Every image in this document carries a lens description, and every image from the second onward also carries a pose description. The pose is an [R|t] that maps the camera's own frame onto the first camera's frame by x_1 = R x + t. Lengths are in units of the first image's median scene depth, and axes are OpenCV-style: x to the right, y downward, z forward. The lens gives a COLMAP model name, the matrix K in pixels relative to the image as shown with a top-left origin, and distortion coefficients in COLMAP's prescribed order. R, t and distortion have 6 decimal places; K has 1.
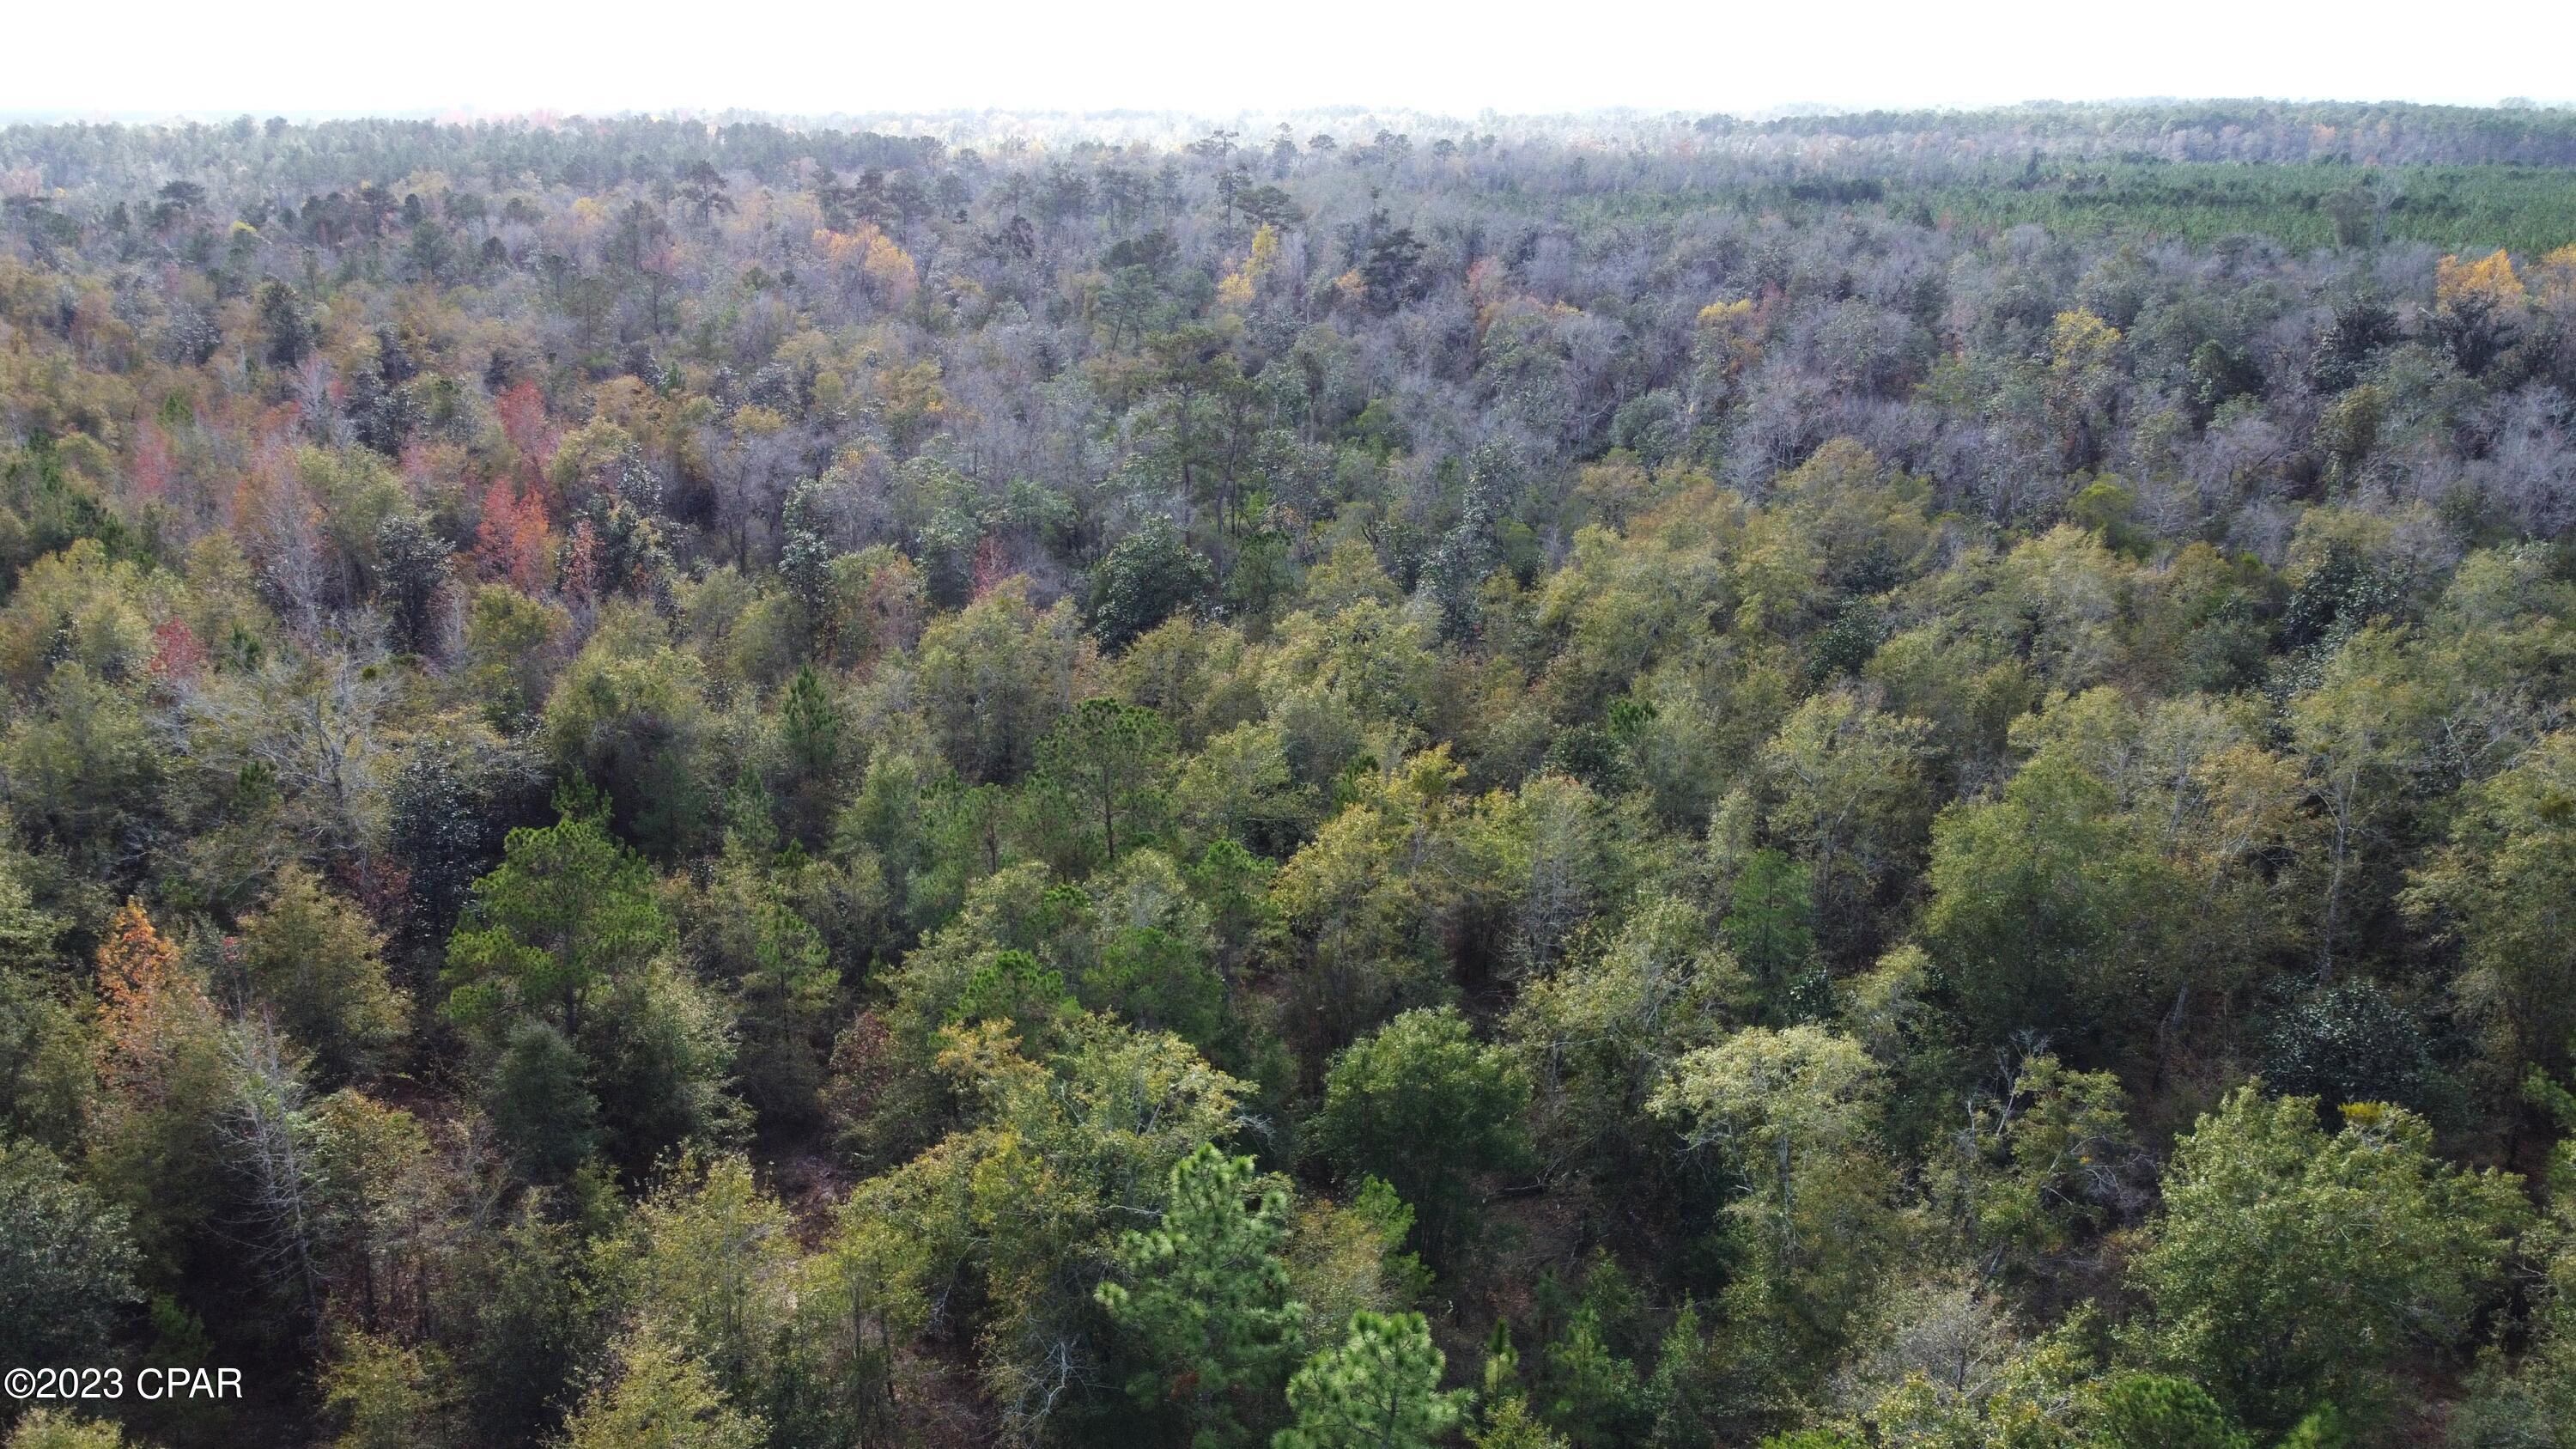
lens RADIAL K [[1945.4, 0, 1278.9], [0, 1945.4, 740.3], [0, 0, 1]] dist [0.007307, -0.007137]
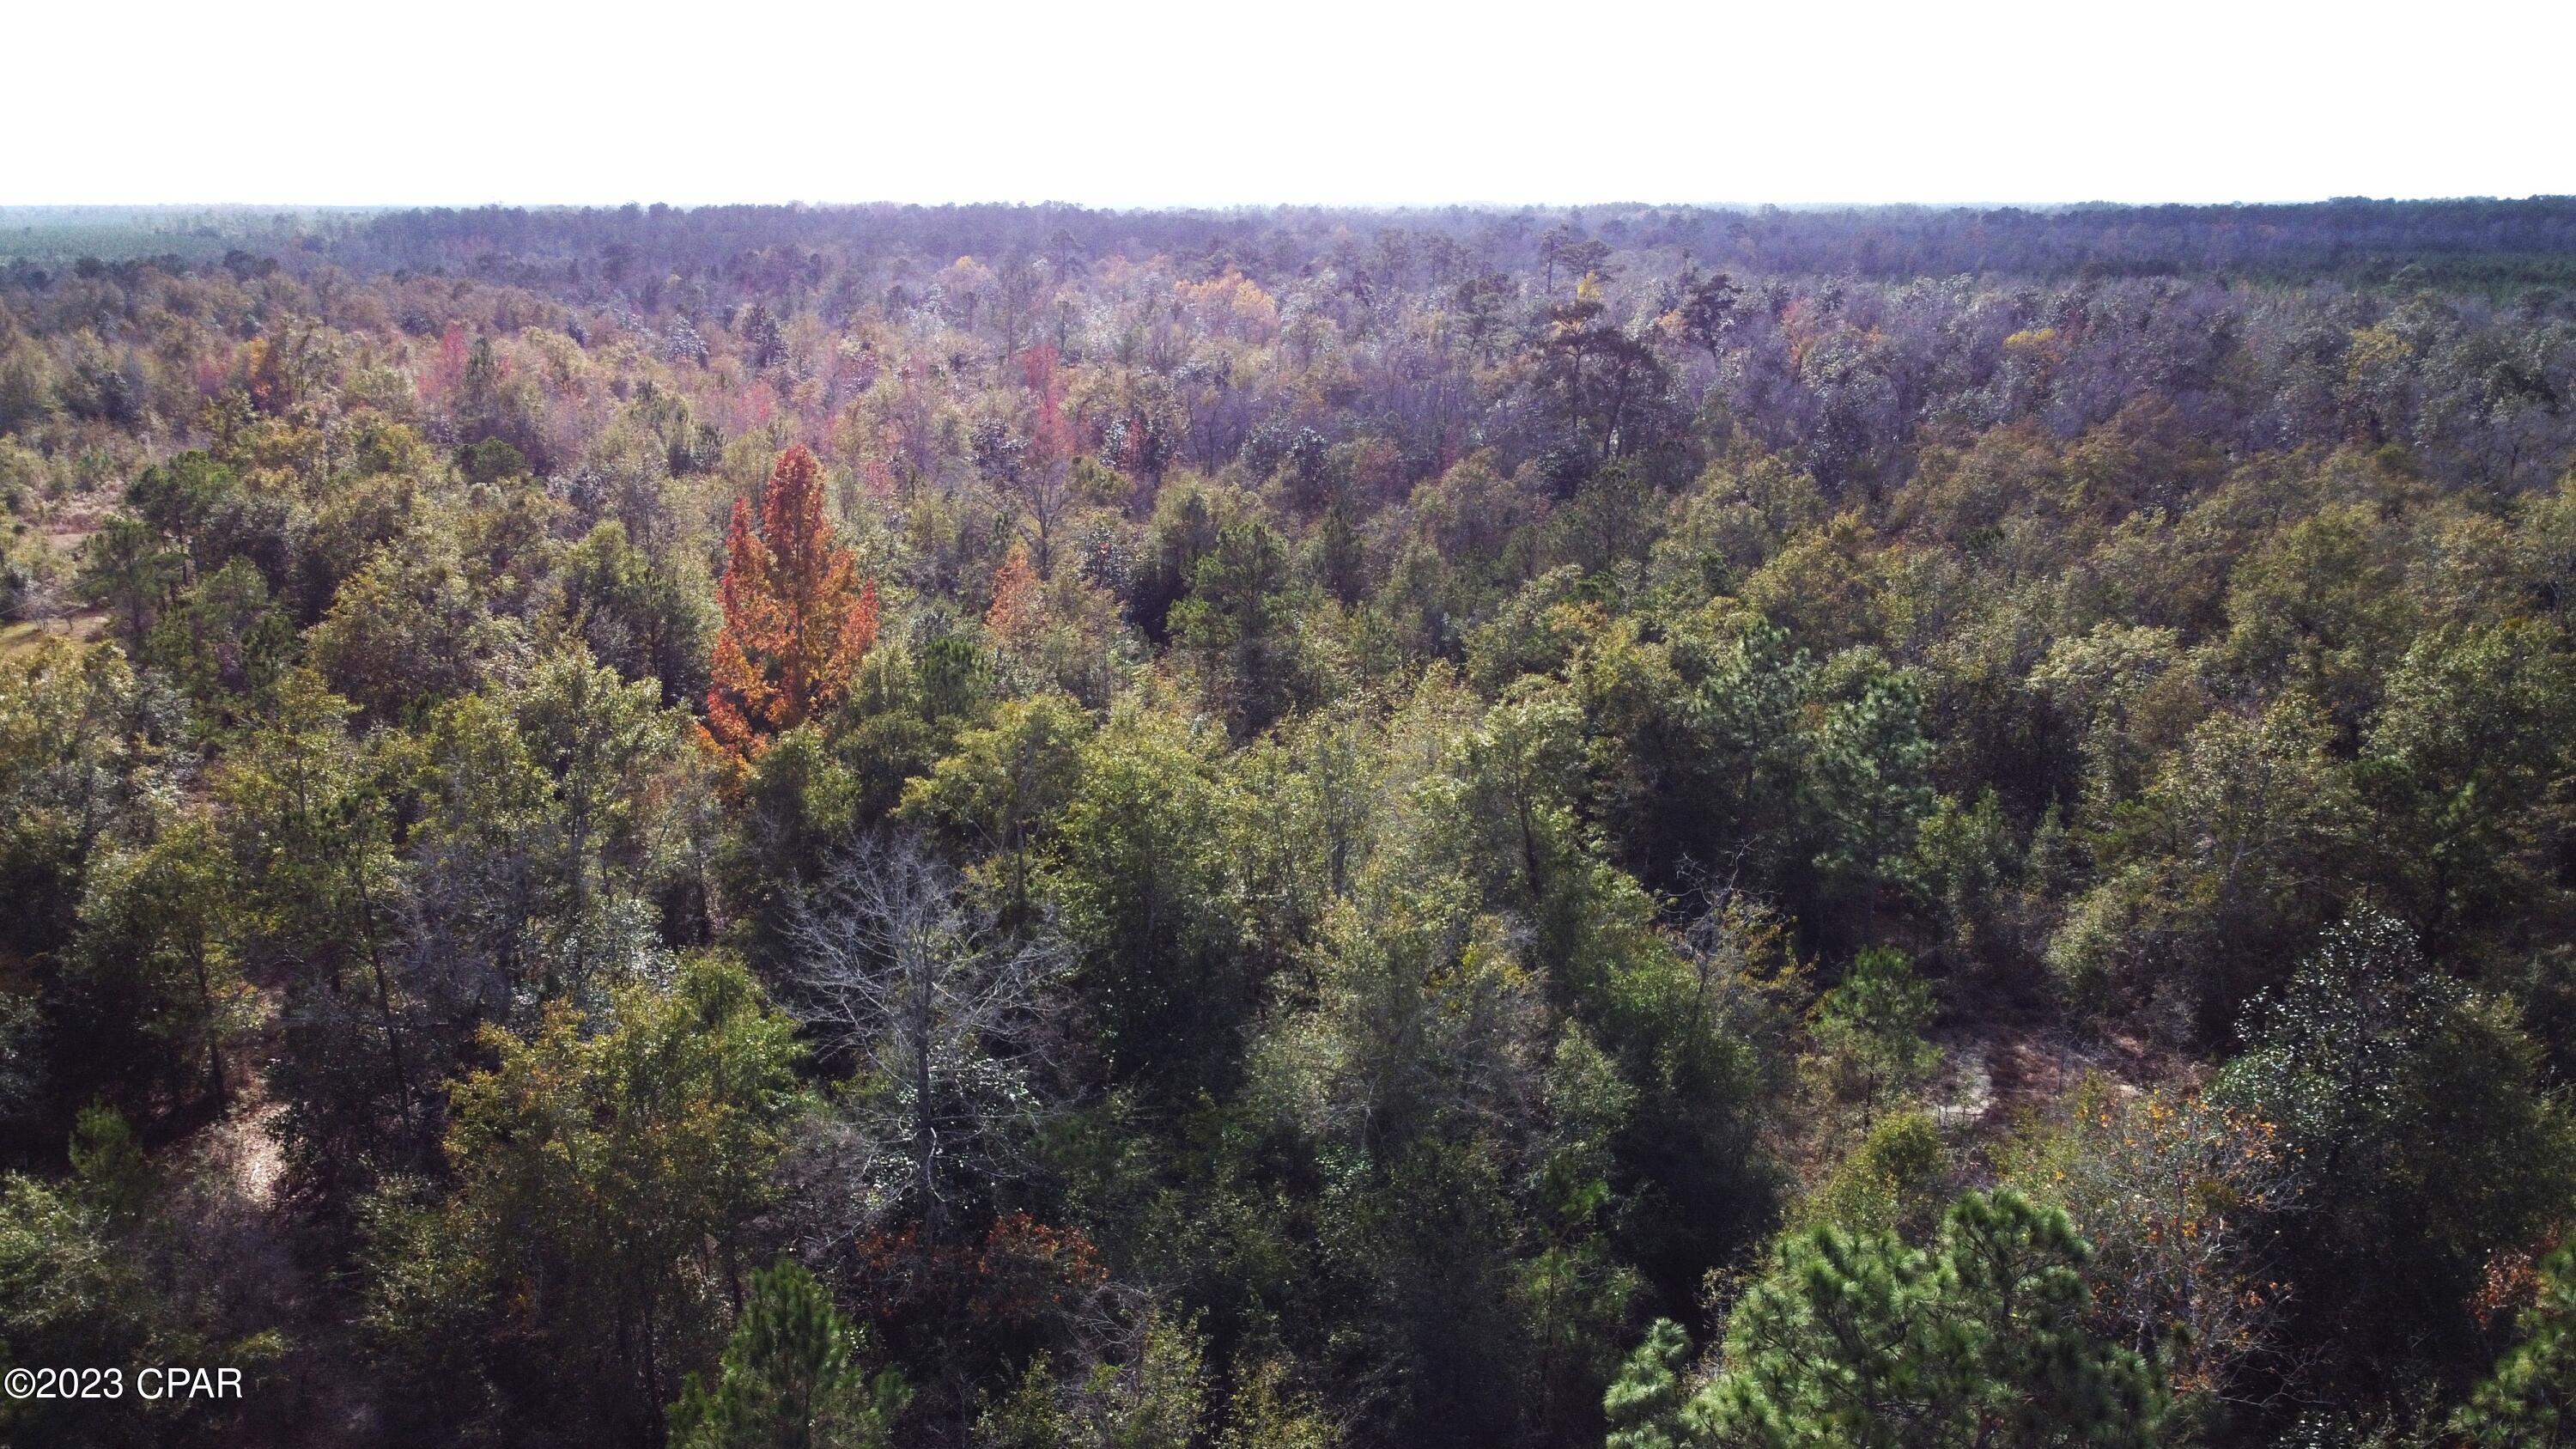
lens RADIAL K [[1941.6, 0, 1288.6], [0, 1941.6, 754.3], [0, 0, 1]] dist [0.017395, -0.026200]
pose [[0.991799, 0.035157, -0.122877, -0.033364], [-0.040356, 0.998381, -0.040085, 0.059205], [0.121269, 0.044715, 0.991612, -0.097500]]
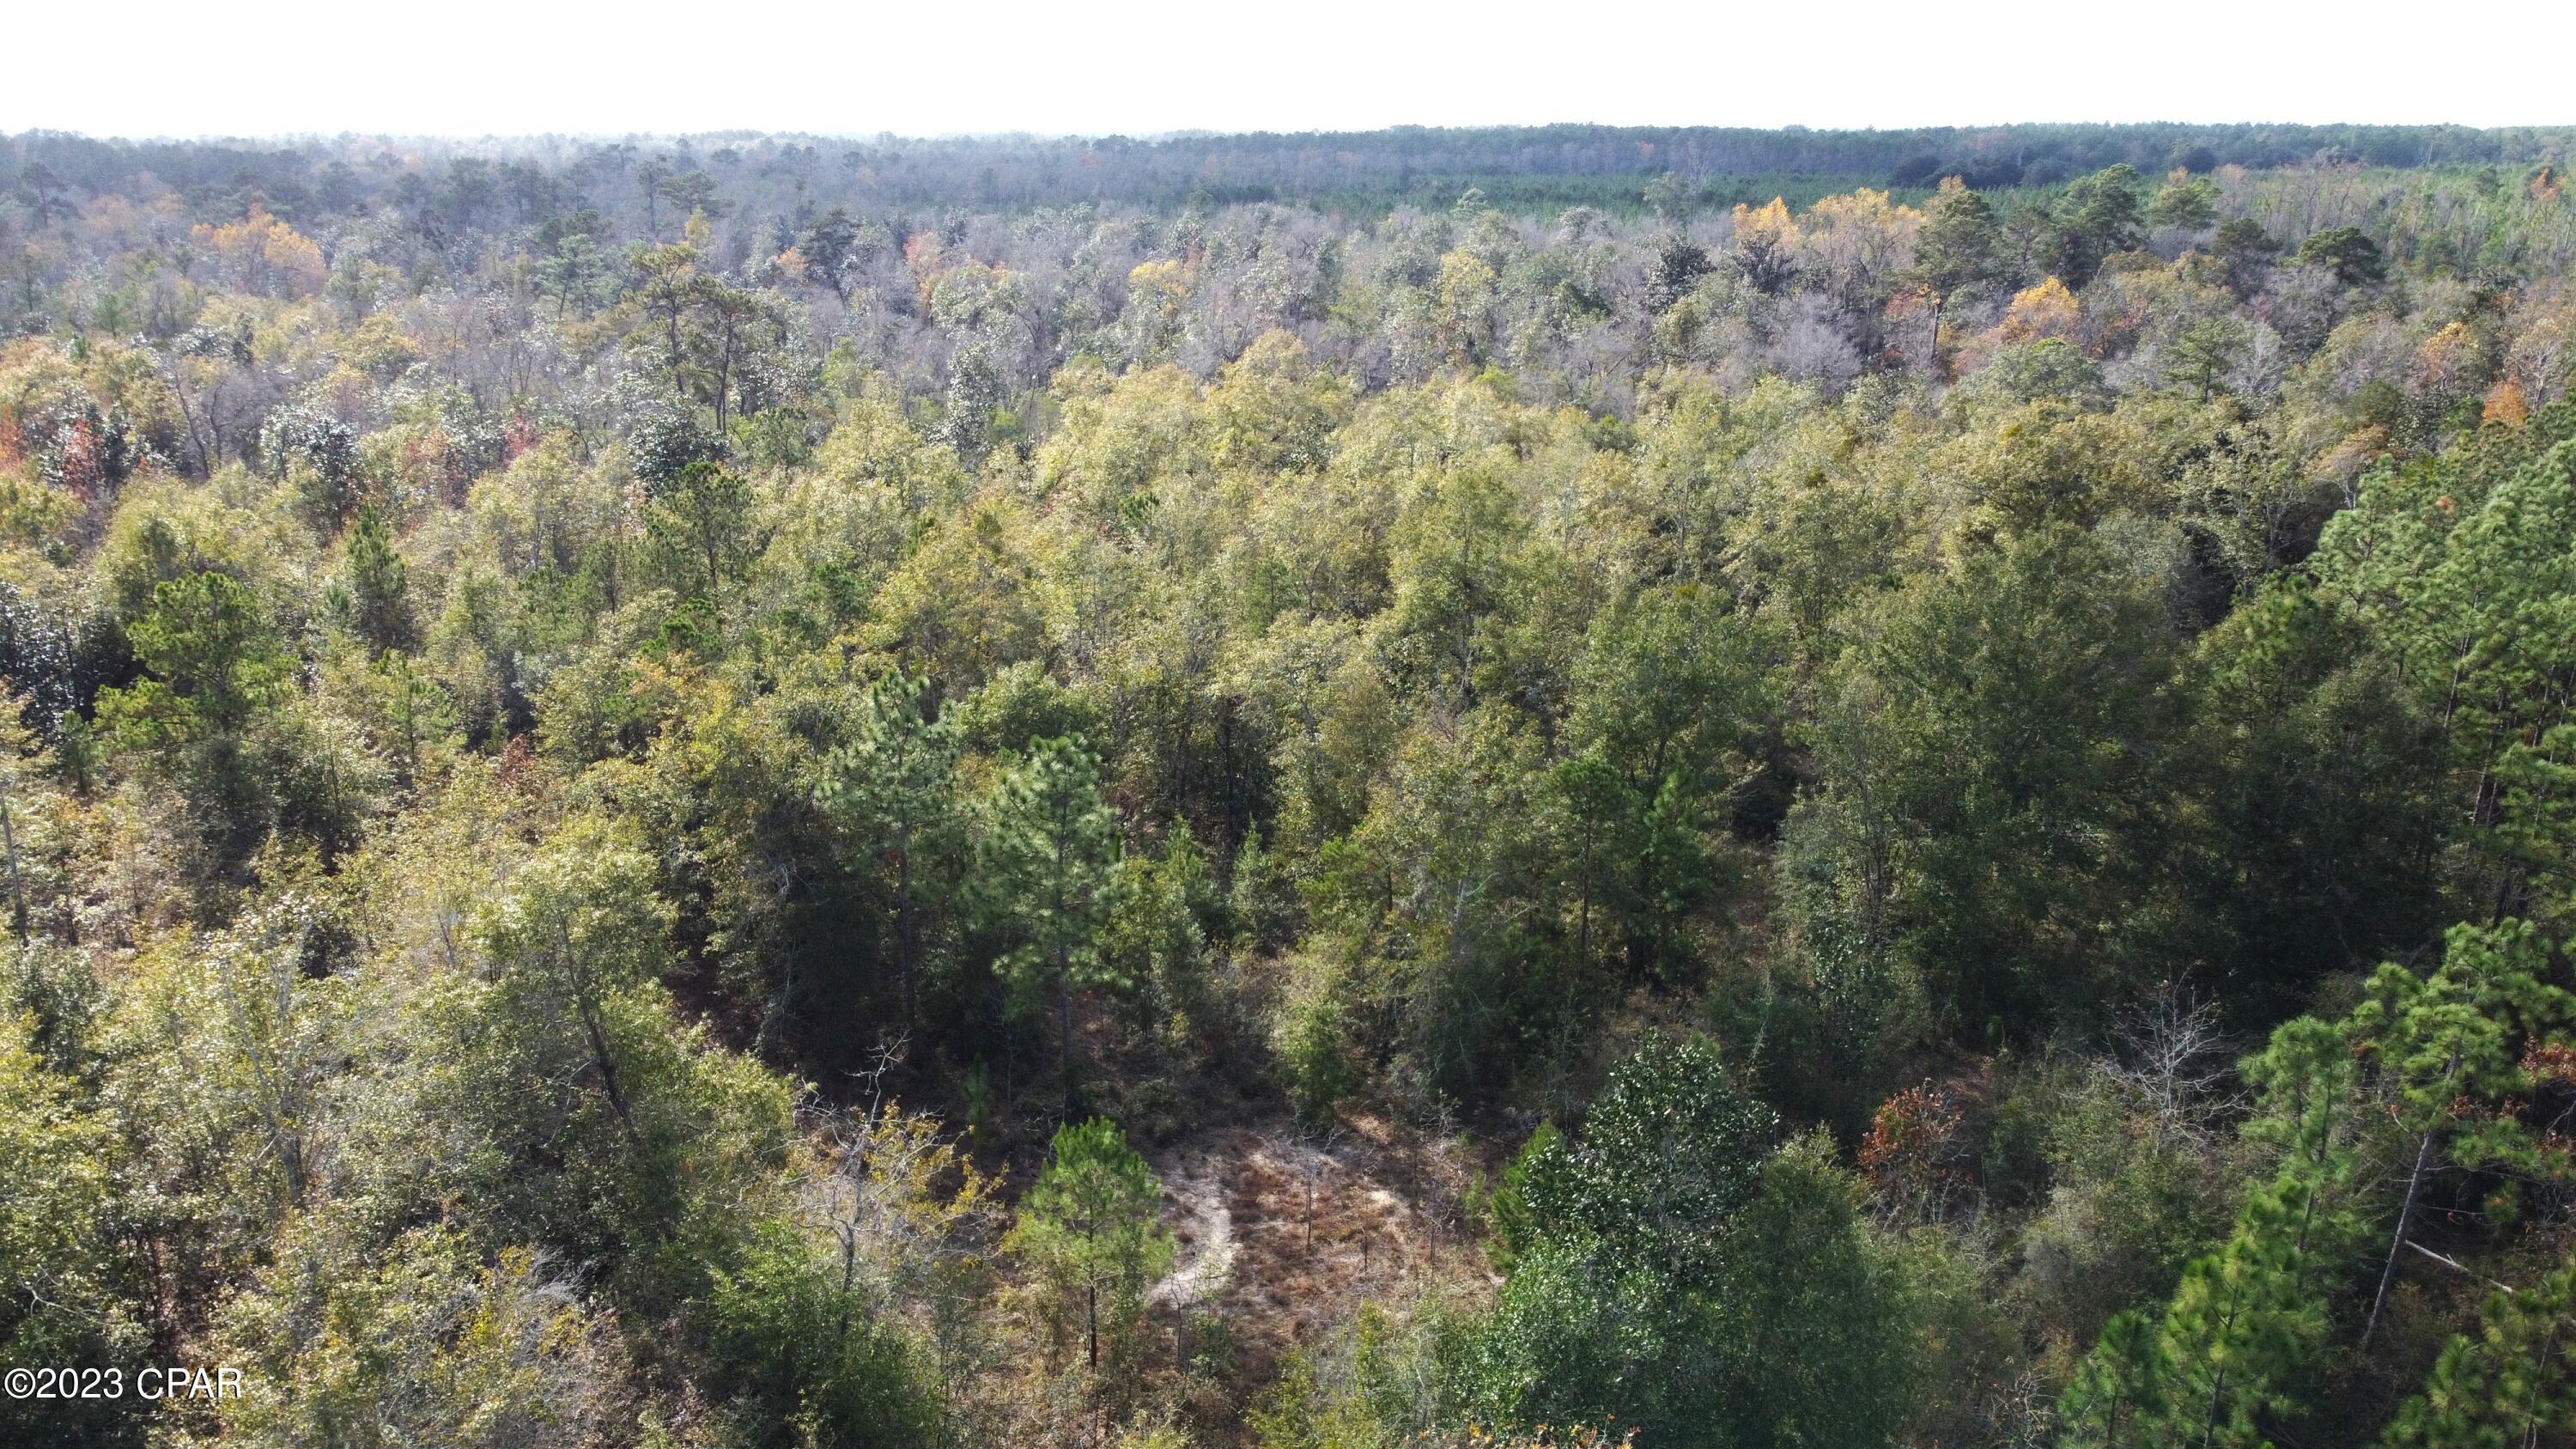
lens RADIAL K [[1945.1, 0, 1285.4], [0, 1945.1, 743.7], [0, 0, 1]] dist [0.013445, -0.009164]
pose [[0.956151, -0.087288, 0.279563, -0.022597], [0.091143, 0.995837, -0.000795, 0.041416], [-0.278330, 0.026241, 0.960127, -0.046382]]
